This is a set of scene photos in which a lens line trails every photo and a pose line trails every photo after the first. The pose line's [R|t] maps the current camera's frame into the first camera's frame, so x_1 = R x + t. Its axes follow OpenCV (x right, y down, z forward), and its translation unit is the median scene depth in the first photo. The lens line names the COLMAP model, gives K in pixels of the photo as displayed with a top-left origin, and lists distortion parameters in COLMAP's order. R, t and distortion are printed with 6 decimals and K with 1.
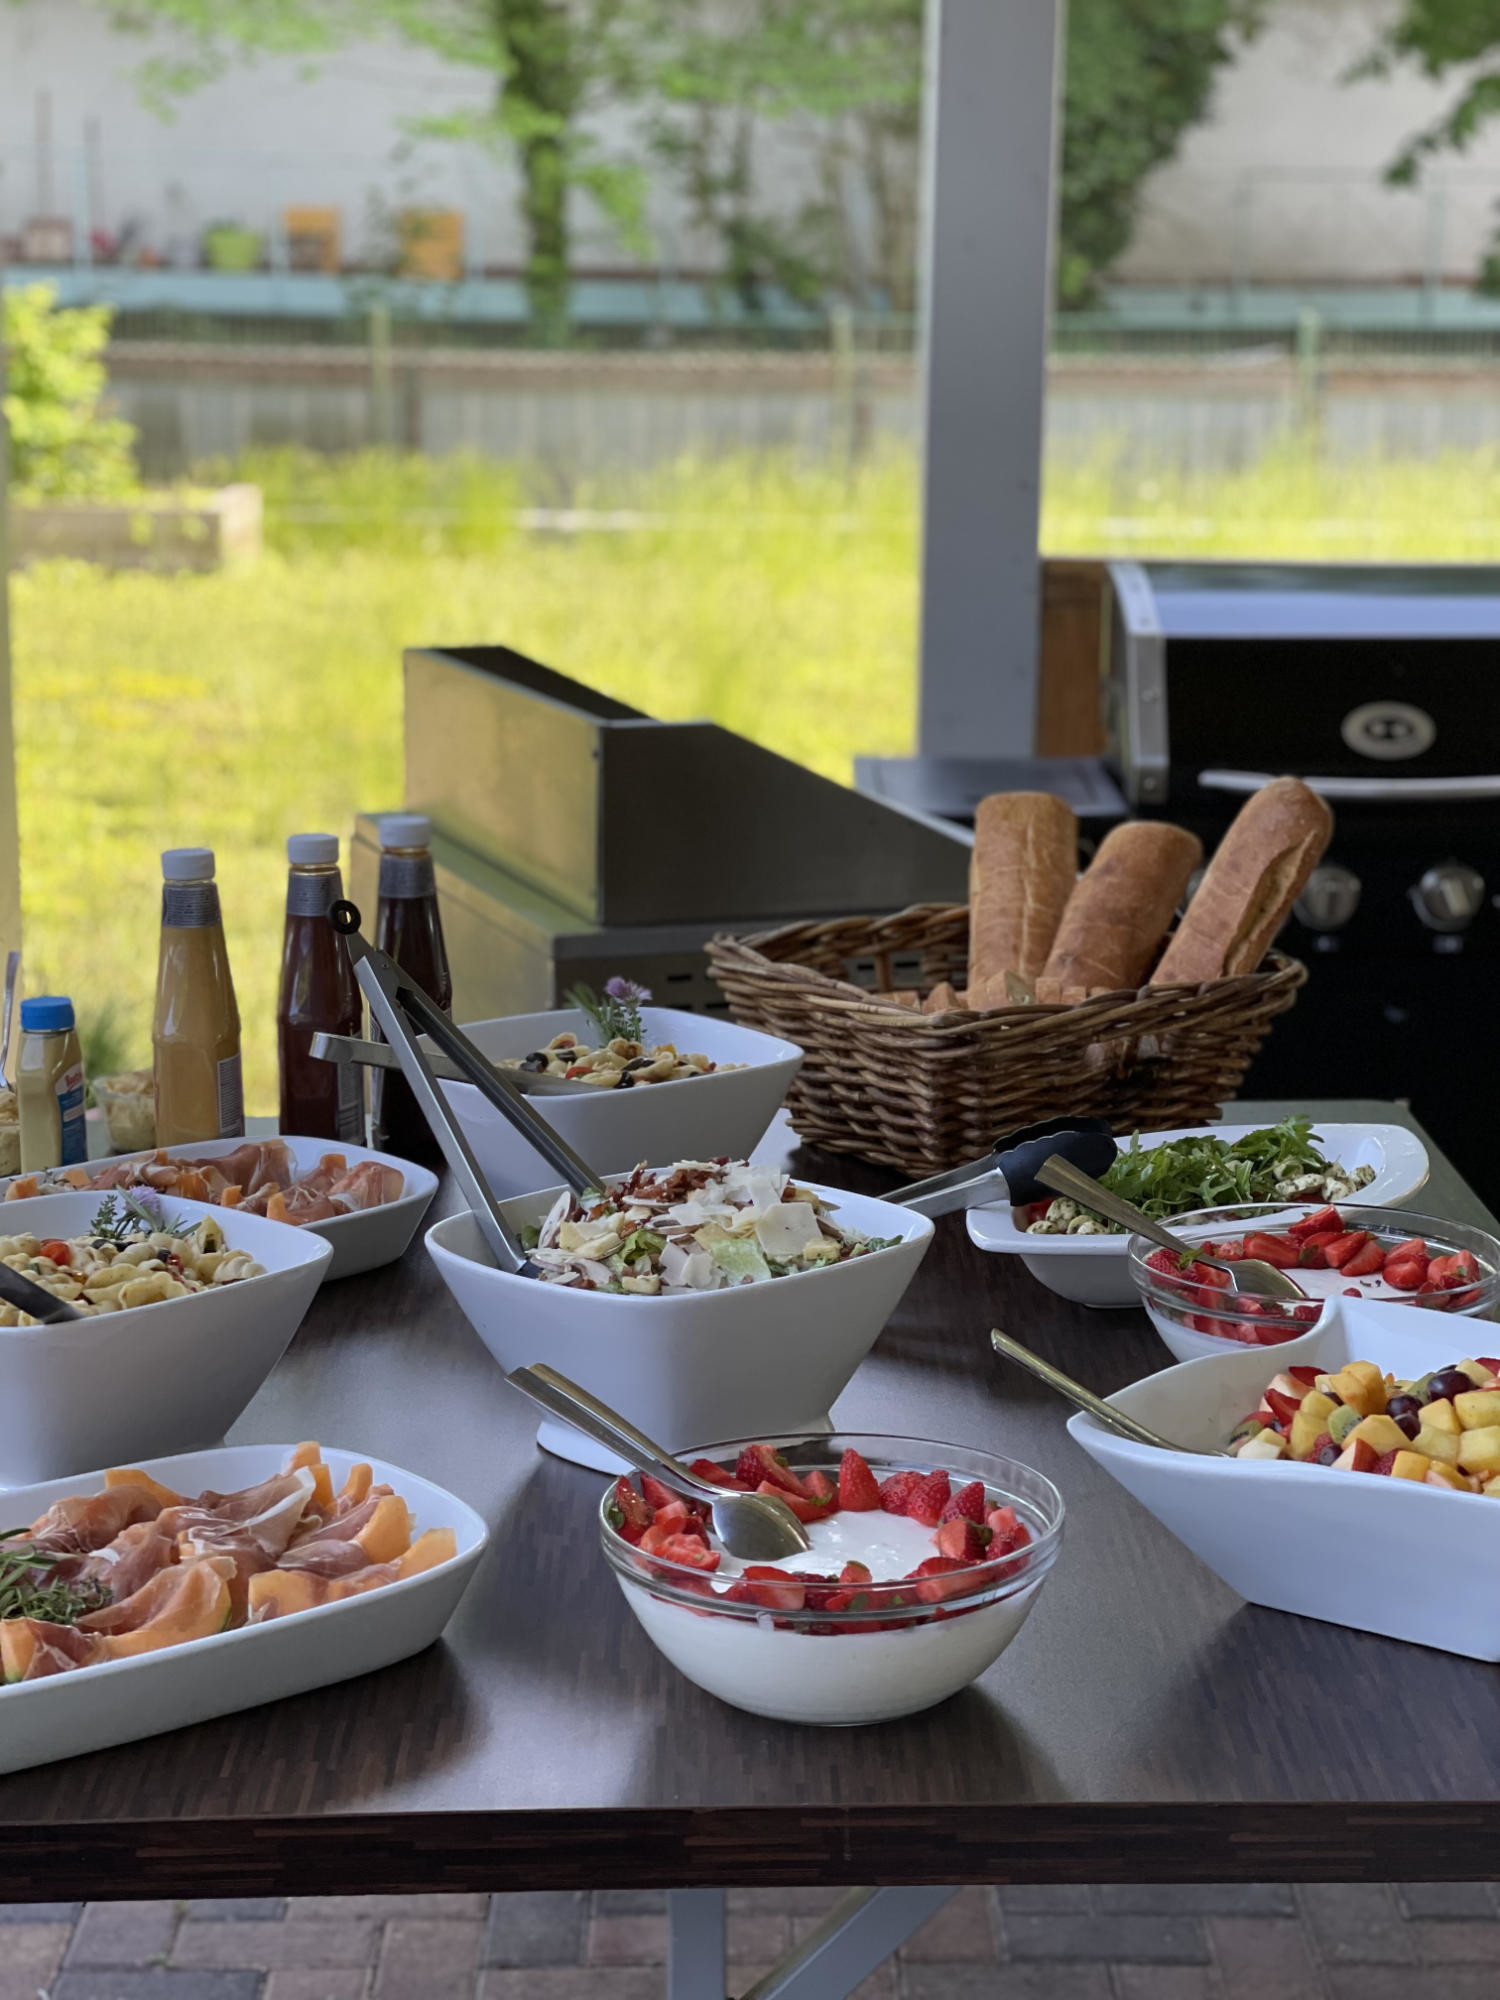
lens RADIAL K [[3830.3, 0, 750.0], [0, 3830.3, 1000.0], [0, 0, 1]] dist [0.125283, 0.120170]
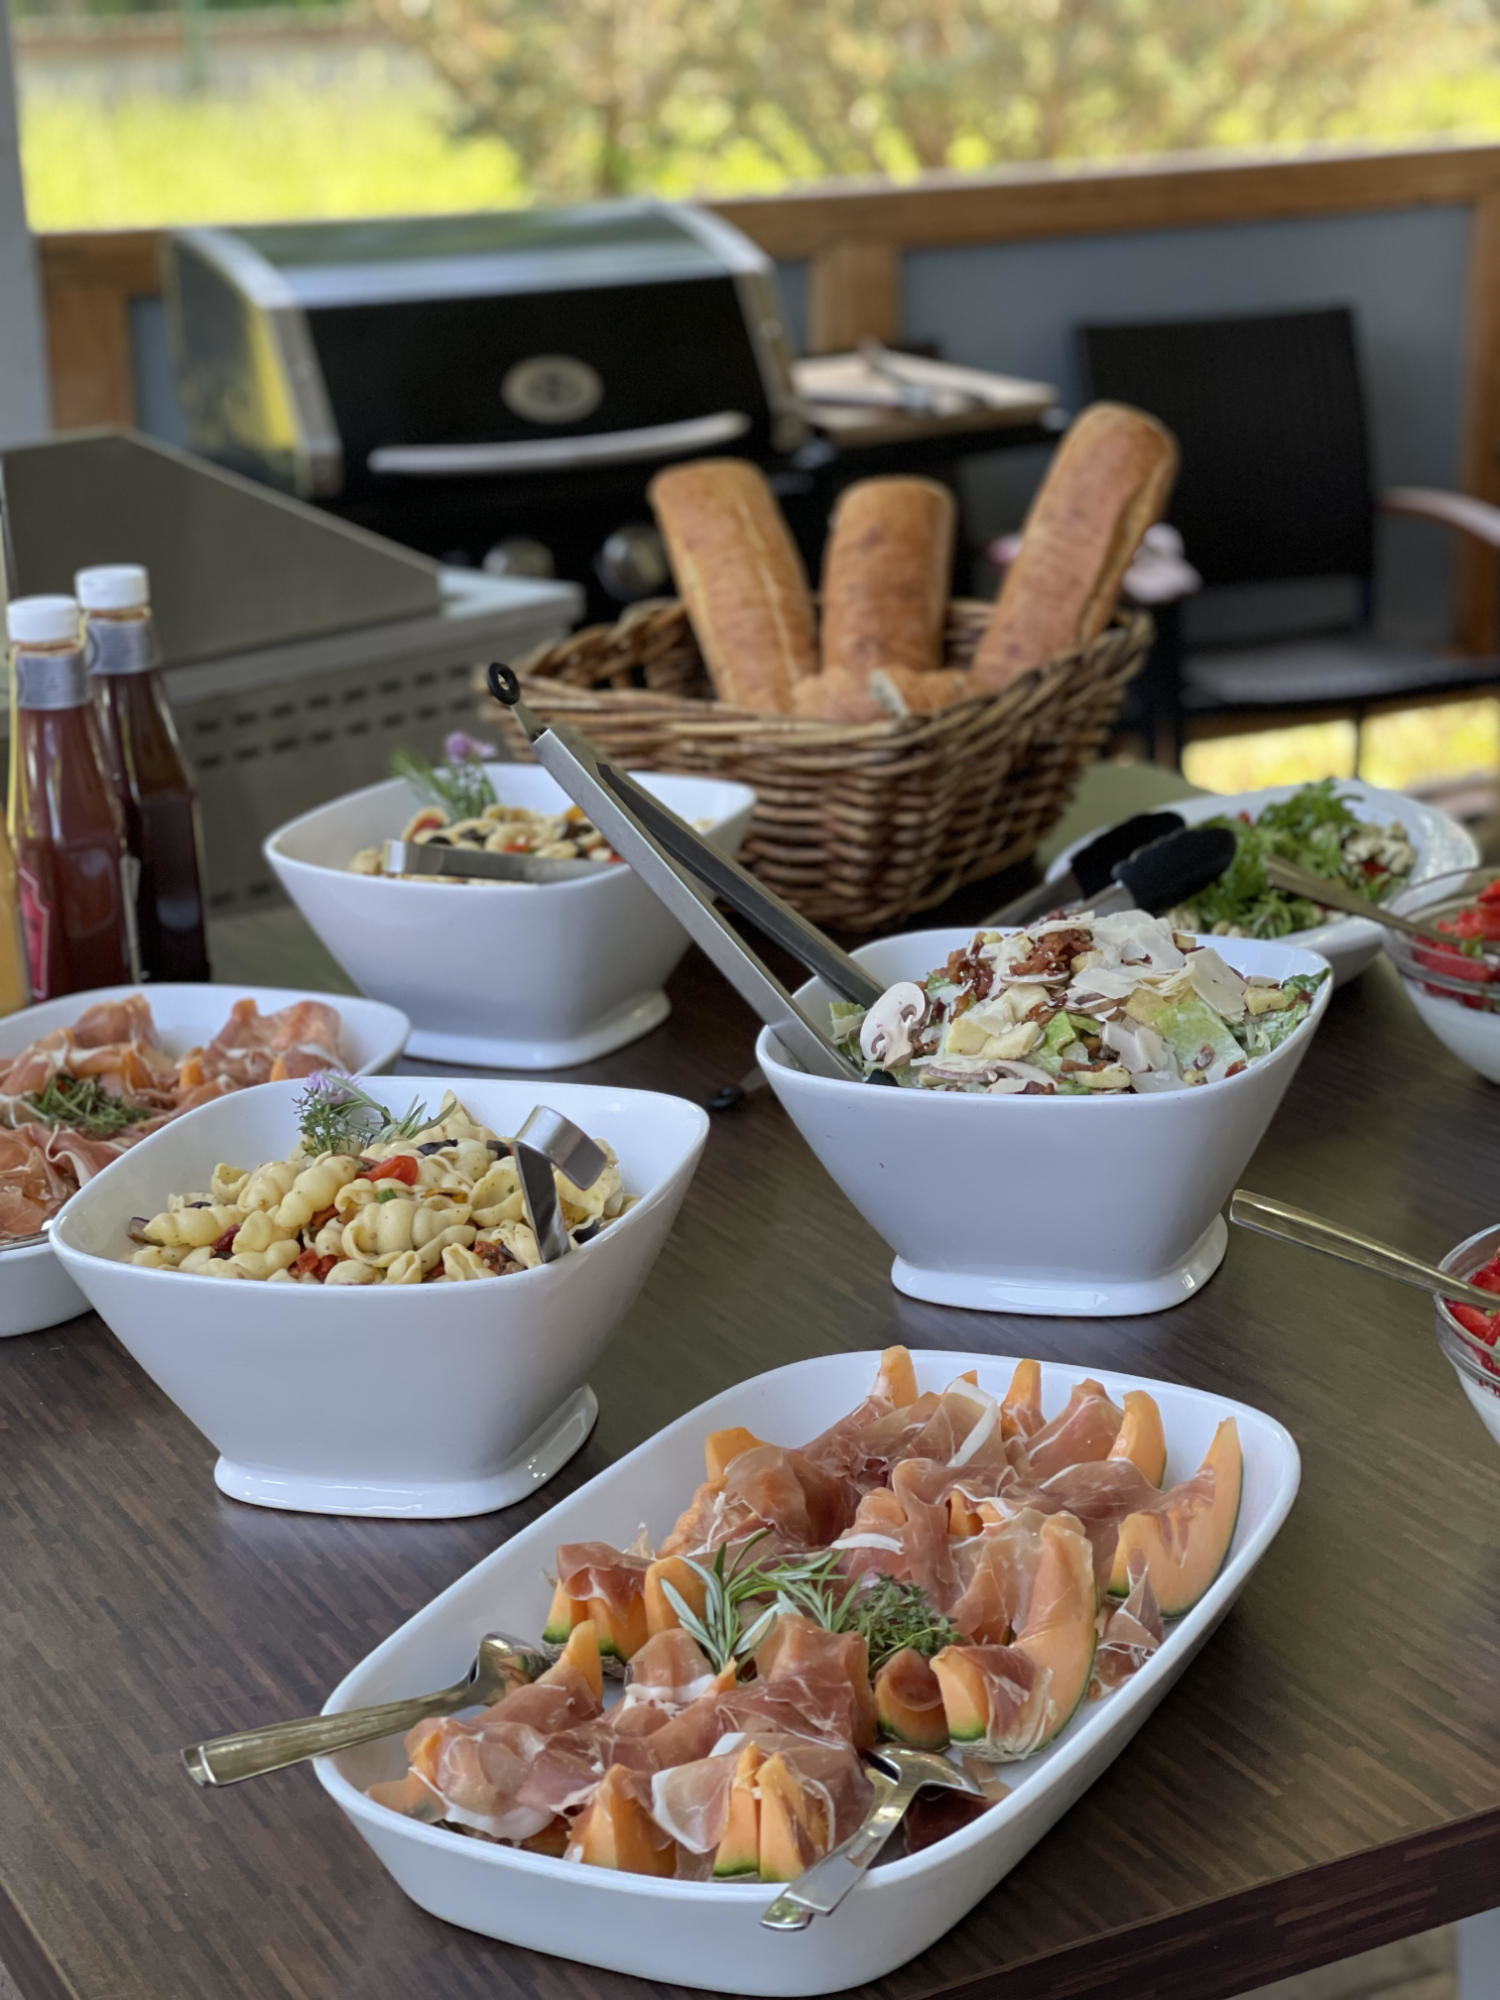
lens RADIAL K [[3830.3, 0, 750.0], [0, 3830.3, 1000.0], [0, 0, 1]] dist [0.125283, 0.120170]
pose [[0.899307, -0.161647, 0.406346, -0.317873], [0.129526, 0.985942, 0.105553, -0.027747], [-0.417696, -0.042292, 0.907602, 0.227476]]
